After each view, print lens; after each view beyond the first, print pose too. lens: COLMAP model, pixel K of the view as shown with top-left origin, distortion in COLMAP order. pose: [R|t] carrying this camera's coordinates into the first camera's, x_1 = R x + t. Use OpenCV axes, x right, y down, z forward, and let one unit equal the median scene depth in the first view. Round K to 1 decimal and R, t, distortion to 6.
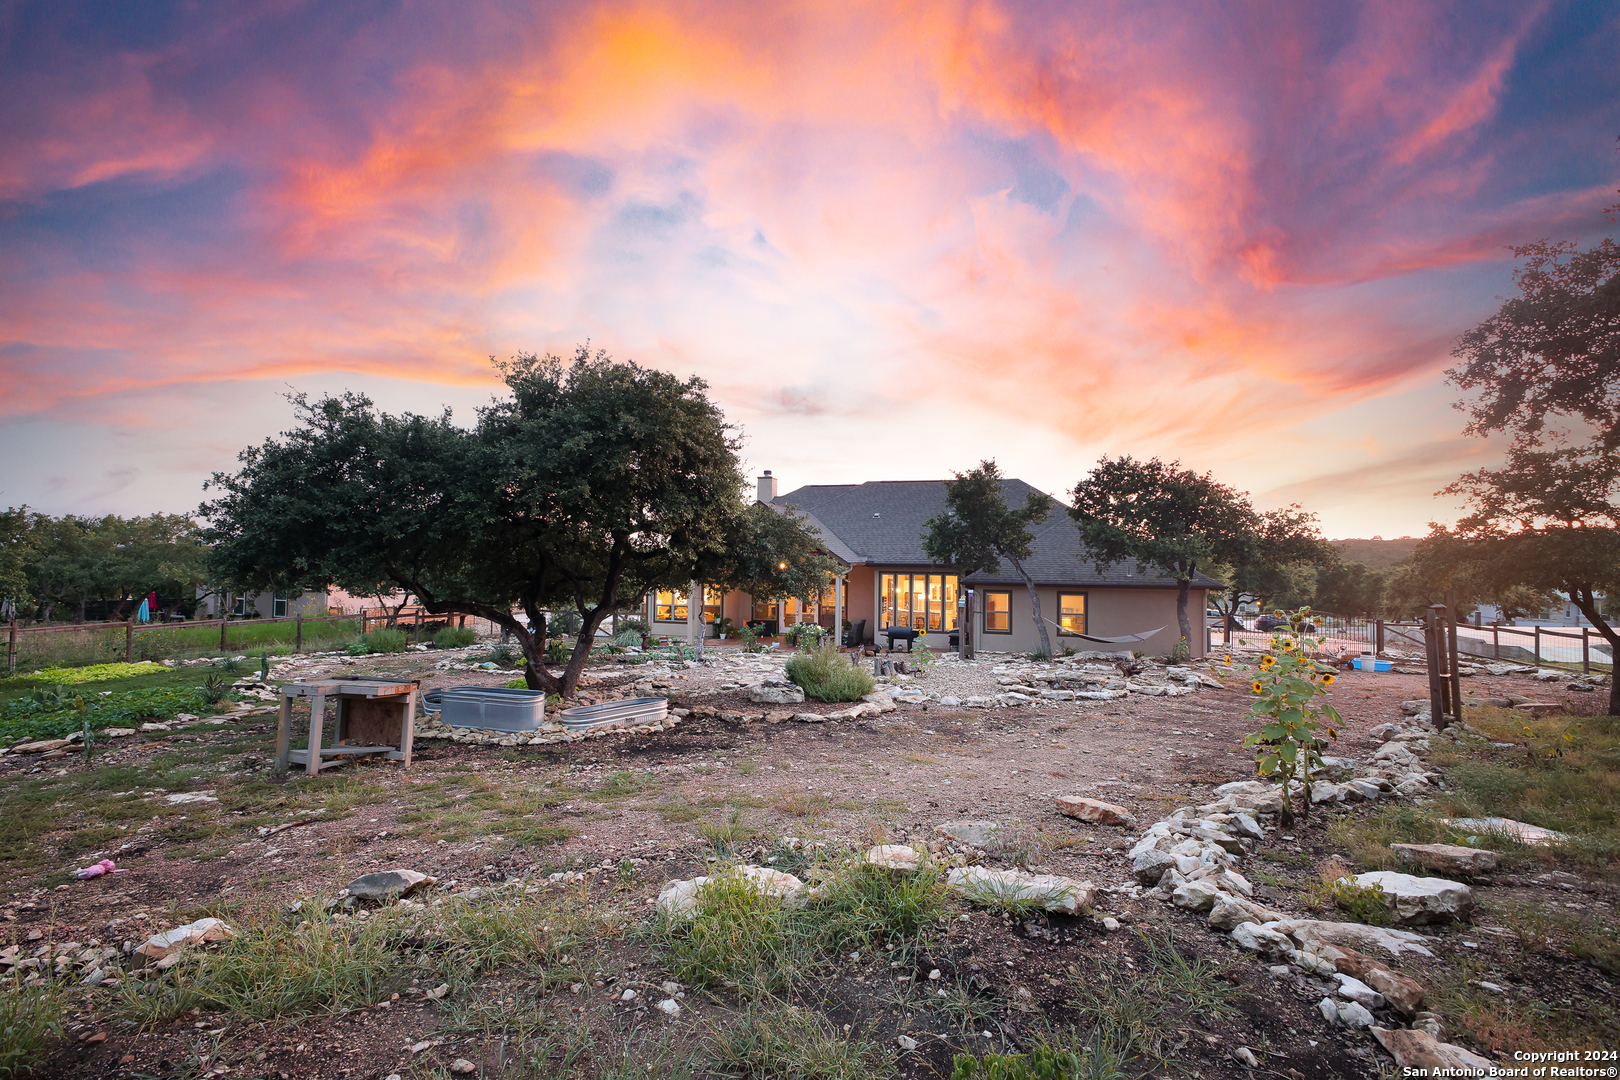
lens RADIAL K [[741.5, 0, 811.5], [0, 741.5, 543.1], [0, 0, 1]] dist [-0.000797, 0.000468]
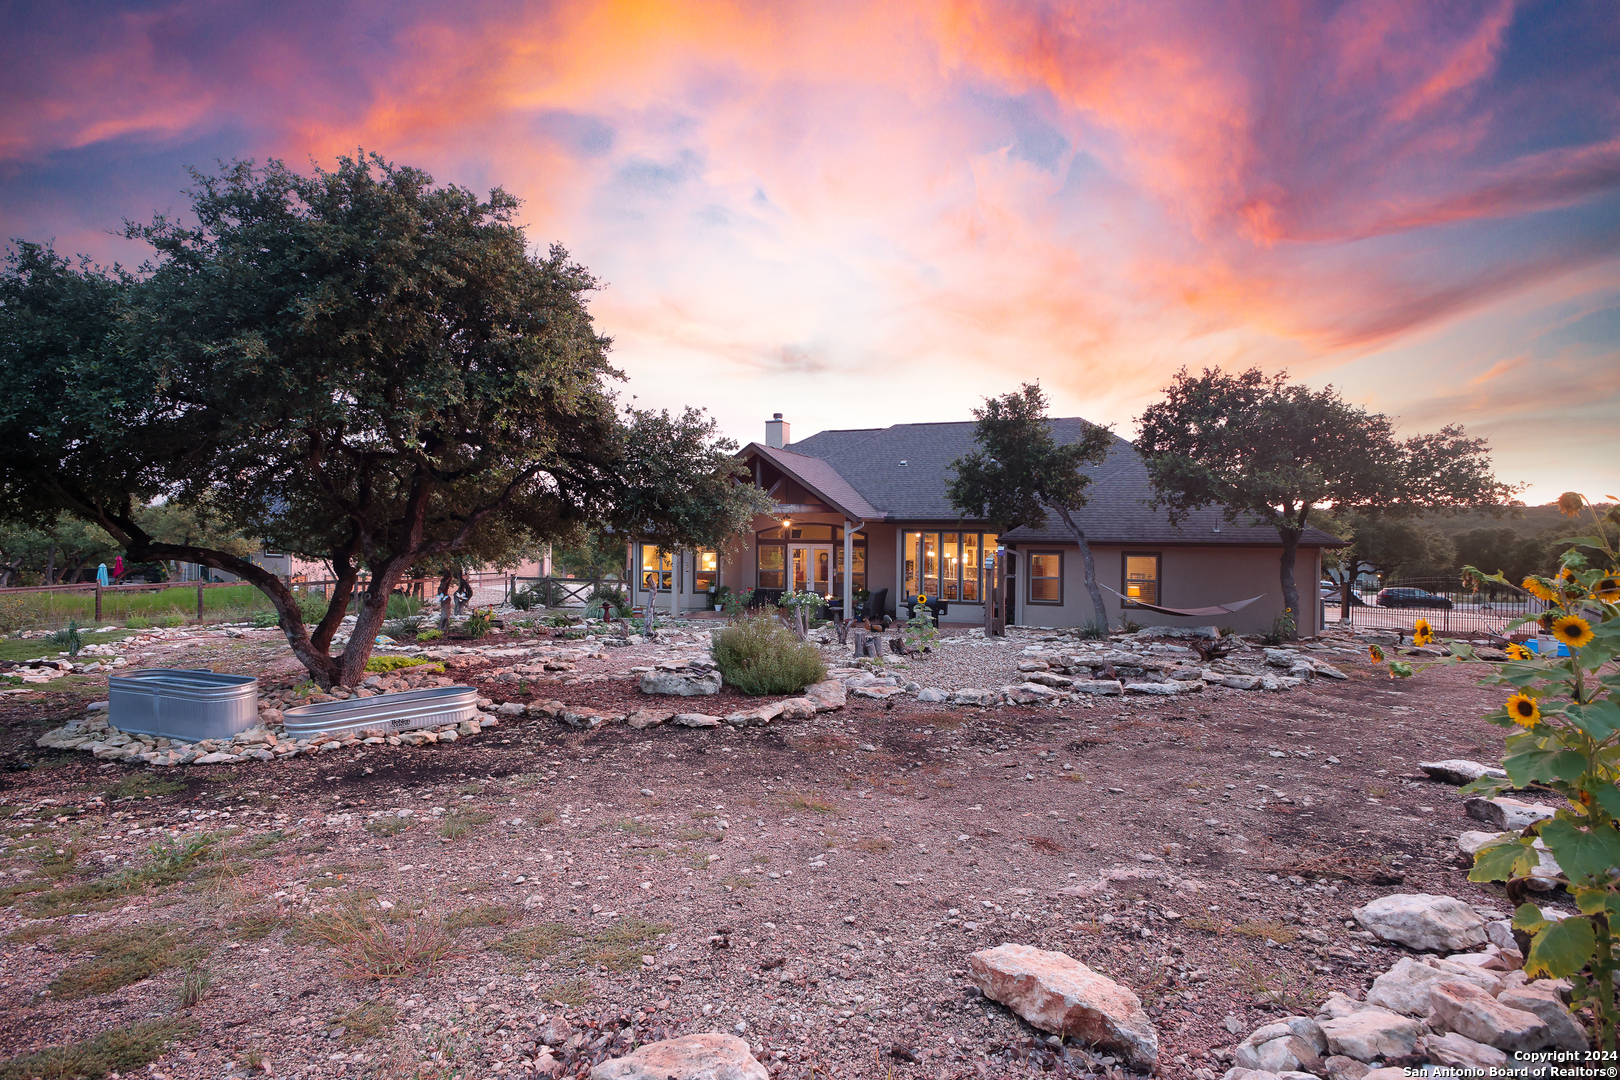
lens RADIAL K [[796.2, 0, 810.6], [0, 796.2, 542.3], [0, 0, 1]] dist [0.002698, -0.000182]
pose [[0.997148, -0.002195, -0.075441, 0.079251], [0.004992, 0.999306, 0.036902, 0.026810], [0.075307, -0.037173, 0.996467, 0.159652]]
